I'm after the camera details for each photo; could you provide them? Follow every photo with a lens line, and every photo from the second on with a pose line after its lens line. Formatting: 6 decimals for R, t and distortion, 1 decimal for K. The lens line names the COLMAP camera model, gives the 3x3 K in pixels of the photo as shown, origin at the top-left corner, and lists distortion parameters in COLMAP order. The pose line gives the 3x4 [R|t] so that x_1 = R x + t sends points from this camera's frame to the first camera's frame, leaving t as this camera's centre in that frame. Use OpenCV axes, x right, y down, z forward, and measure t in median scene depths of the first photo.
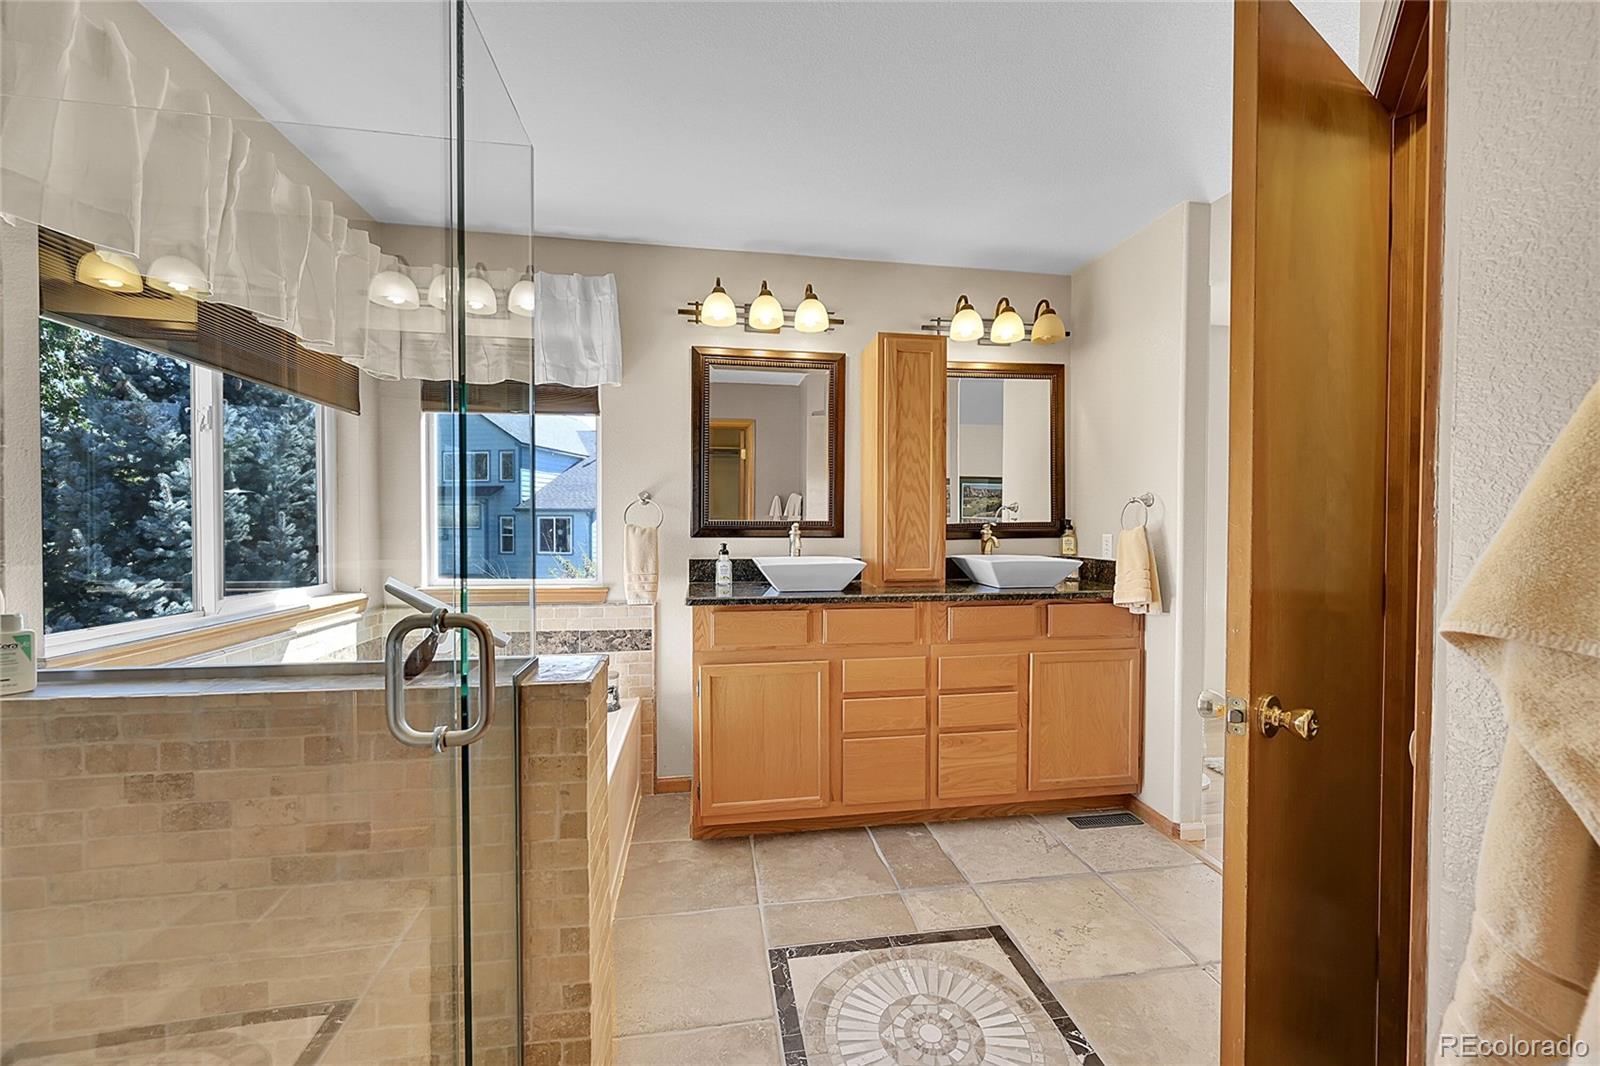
lens RADIAL K [[628.7, 0, 807.3], [0, 628.7, 534.8], [0, 0, 1]] dist [0.000855, 0.000425]
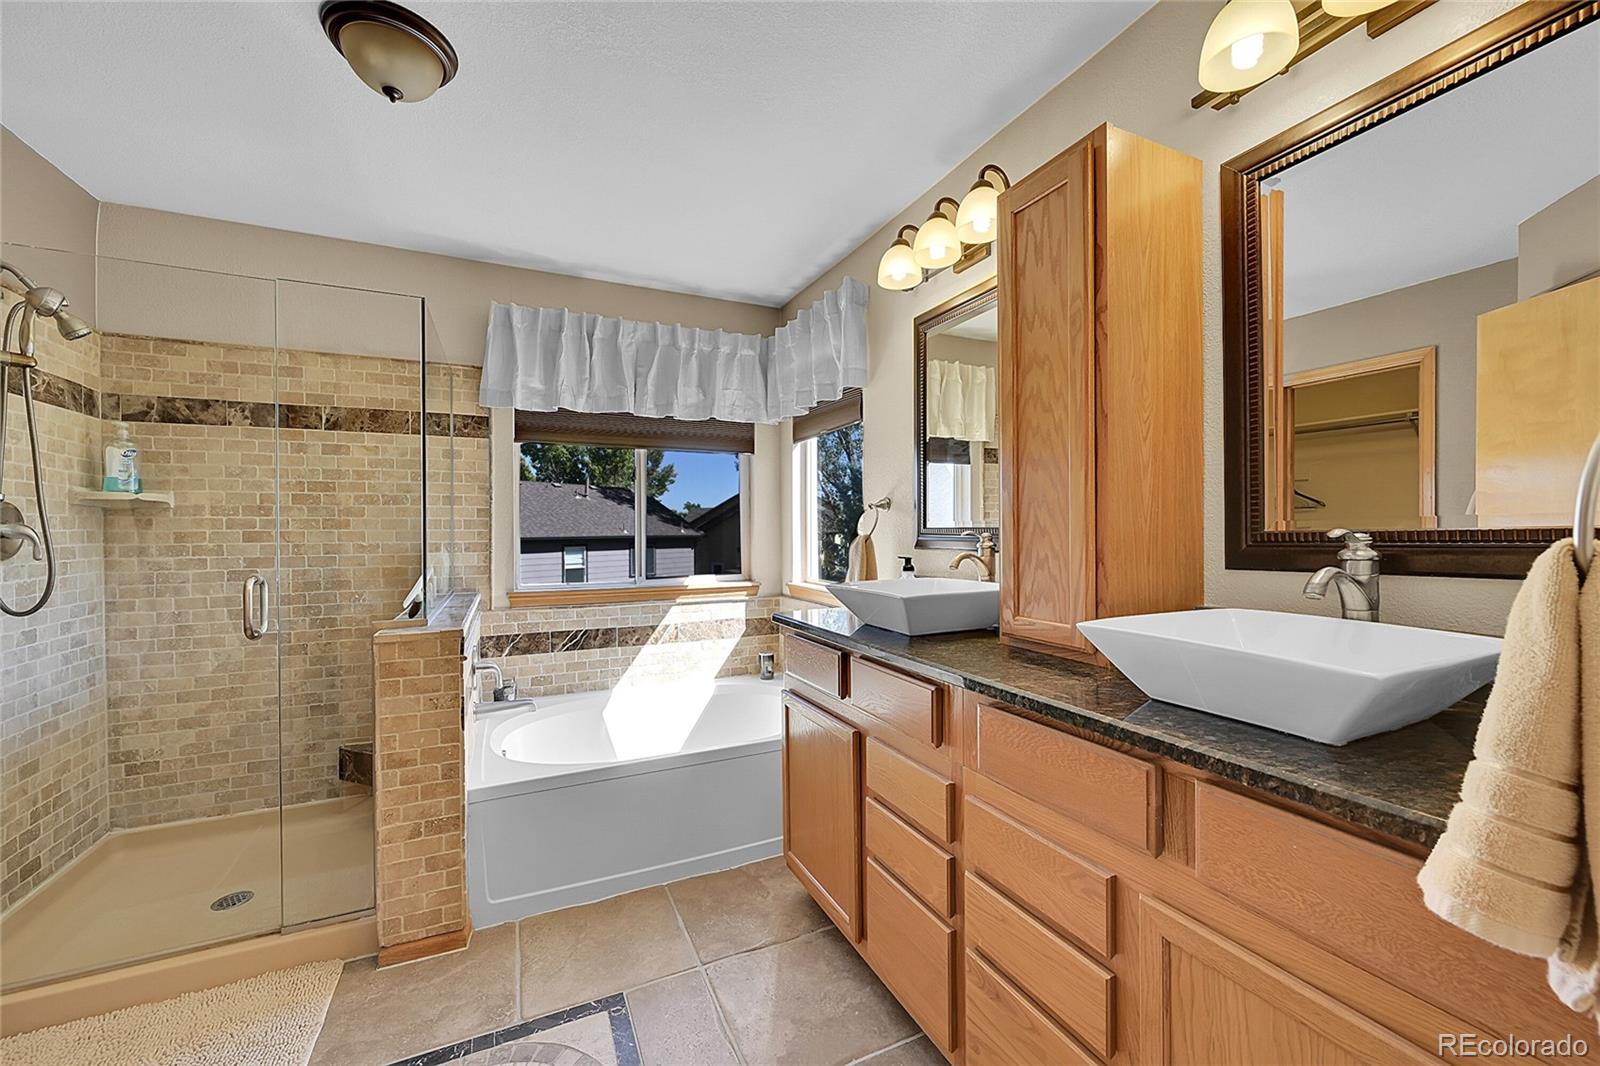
lens RADIAL K [[628.7, 0, 807.3], [0, 628.7, 534.8], [0, 0, 1]] dist [0.000855, 0.000425]
pose [[0.269675, 0.003620, -0.962944, 0.703280], [-0.011114, 0.999938, 0.000646, -0.015733], [0.962887, 0.010528, 0.269699, 0.779532]]
